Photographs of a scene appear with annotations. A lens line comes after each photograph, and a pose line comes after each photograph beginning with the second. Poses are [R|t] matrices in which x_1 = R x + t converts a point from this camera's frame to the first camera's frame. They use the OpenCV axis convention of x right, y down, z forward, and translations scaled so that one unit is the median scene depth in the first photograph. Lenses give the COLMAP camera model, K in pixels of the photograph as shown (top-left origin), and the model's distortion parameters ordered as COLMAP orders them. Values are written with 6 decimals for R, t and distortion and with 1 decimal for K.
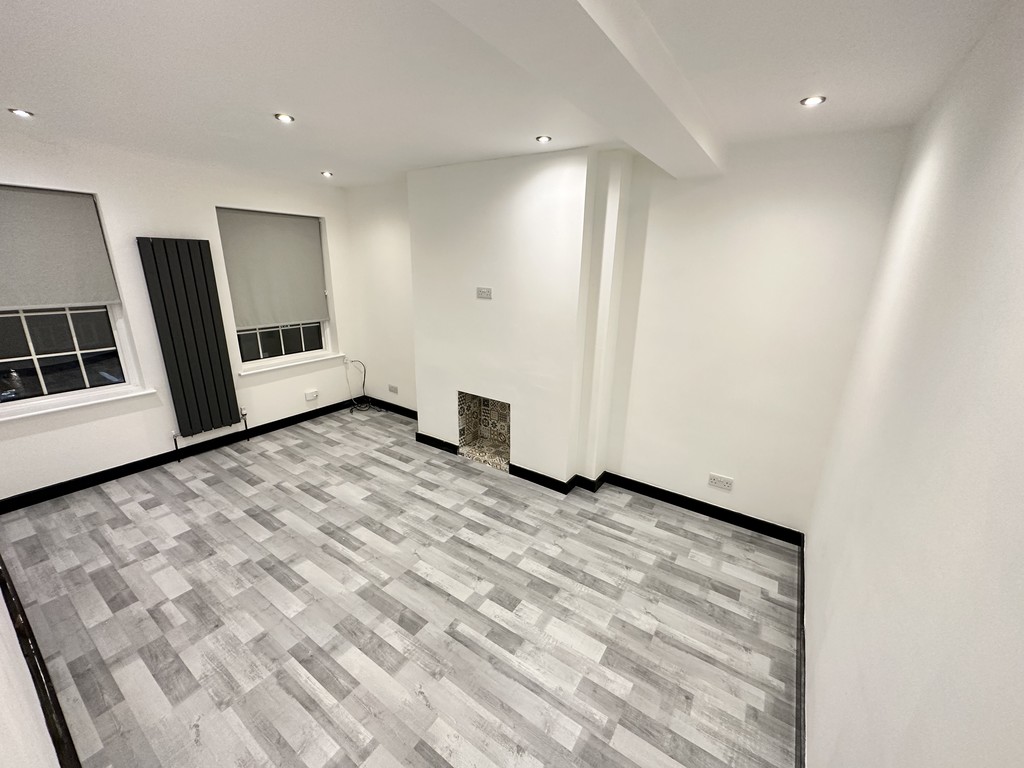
lens RADIAL K [[408.5, 0, 512.0], [0, 408.5, 384.0], [0, 0, 1]] dist [-0.002215, -0.000268]
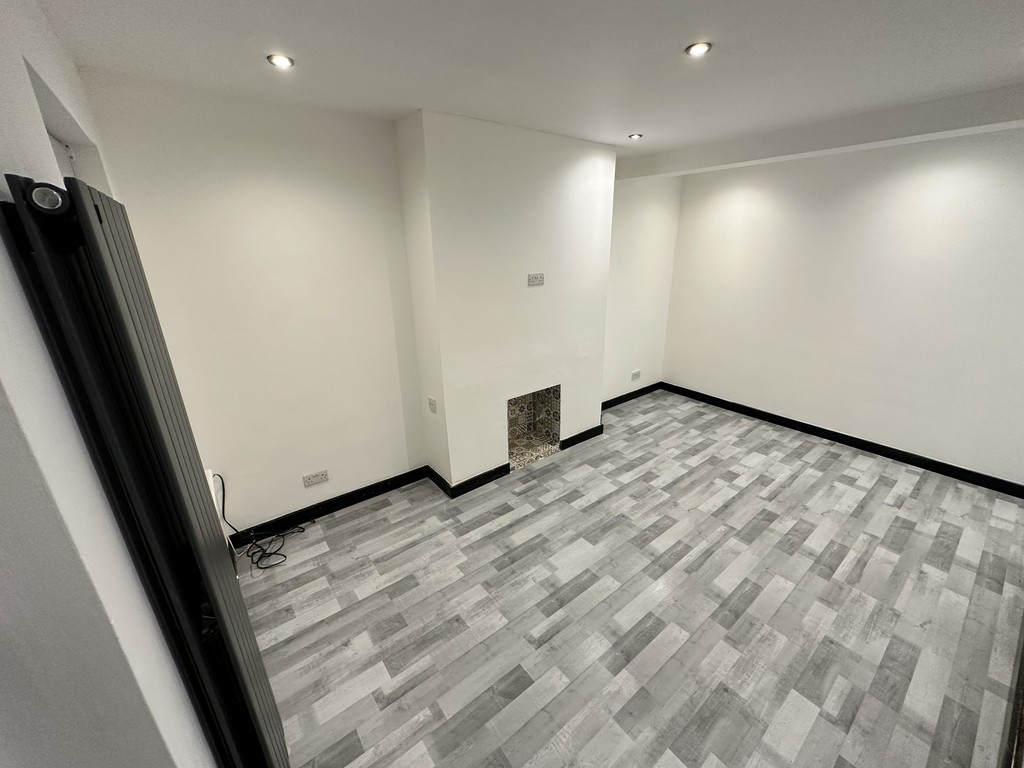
lens RADIAL K [[408.5, 0, 512.0], [0, 408.5, 384.0], [0, 0, 1]] dist [-0.002215, -0.000268]
pose [[0.307148, -0.342269, 0.887982, -1.240726], [0.296178, 0.921126, 0.252597, -0.321076], [-0.904400, 0.185416, 0.384294, 0.937258]]
